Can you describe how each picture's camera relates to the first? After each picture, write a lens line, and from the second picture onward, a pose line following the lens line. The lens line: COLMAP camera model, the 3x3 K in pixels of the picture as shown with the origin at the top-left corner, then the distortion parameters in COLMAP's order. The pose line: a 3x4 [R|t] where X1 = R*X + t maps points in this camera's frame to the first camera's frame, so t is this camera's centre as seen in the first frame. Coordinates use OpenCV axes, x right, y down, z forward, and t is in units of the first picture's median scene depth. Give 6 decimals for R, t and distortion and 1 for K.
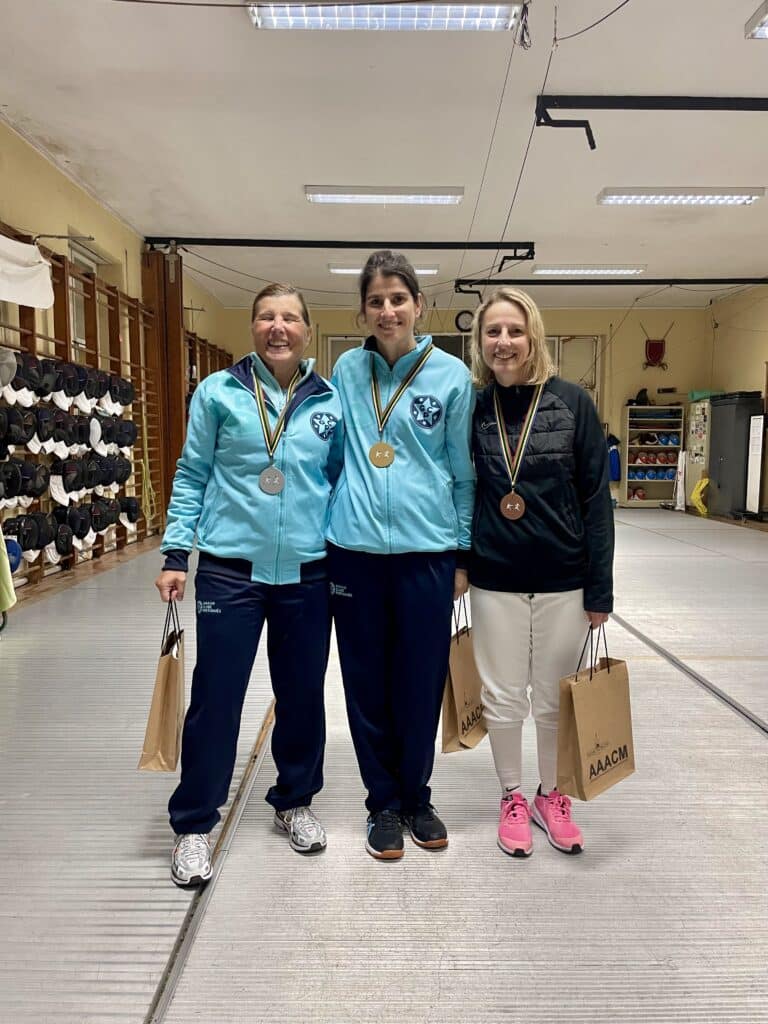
lens RADIAL K [[793.3, 0, 387.6], [0, 793.3, 517.3], [0, 0, 1]] dist [0.076882, -0.113707]
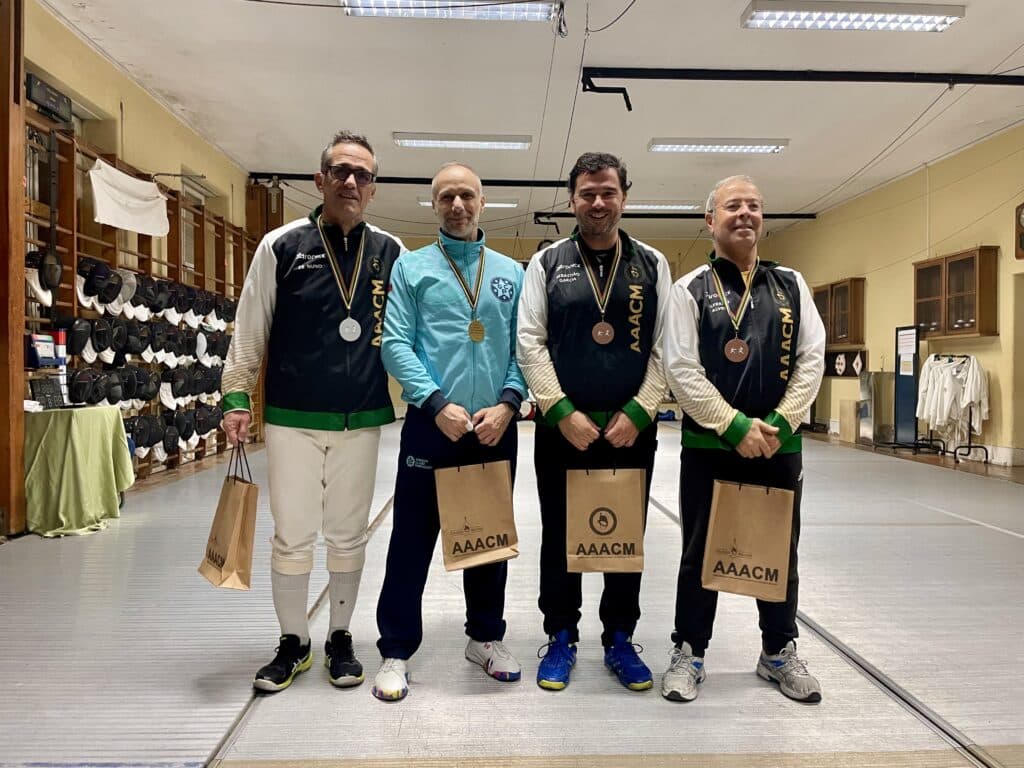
lens RADIAL K [[793.3, 0, 520.0], [0, 793.3, 381.9], [0, 0, 1]] dist [0.076882, -0.113707]
pose [[0.999177, 0.000148, 0.040571, 0.033007], [0.002866, 0.997237, -0.074228, 0.028373], [-0.040470, 0.074283, 0.996416, -0.125014]]
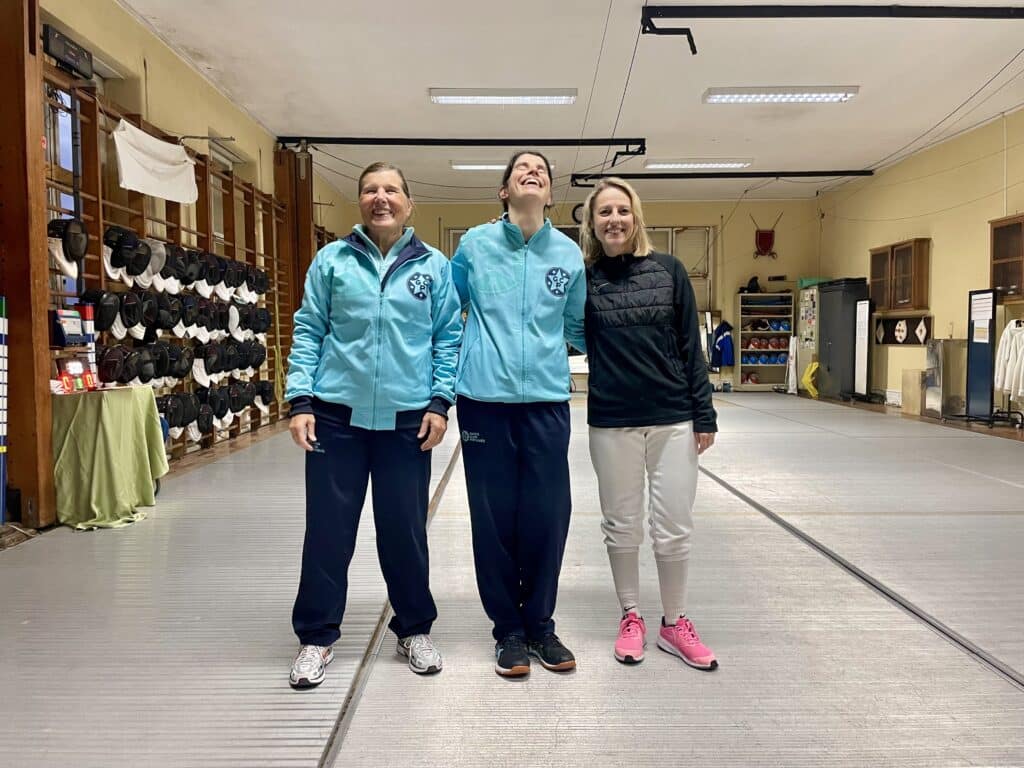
lens RADIAL K [[793.3, 0, 507.4], [0, 793.3, 380.3], [0, 0, 1]] dist [0.076882, -0.113707]
pose [[0.999962, -0.008631, -0.000758, -0.001106], [0.008596, 0.999252, -0.037701, 0.018221], [0.001083, 0.037693, 0.999289, -0.057222]]
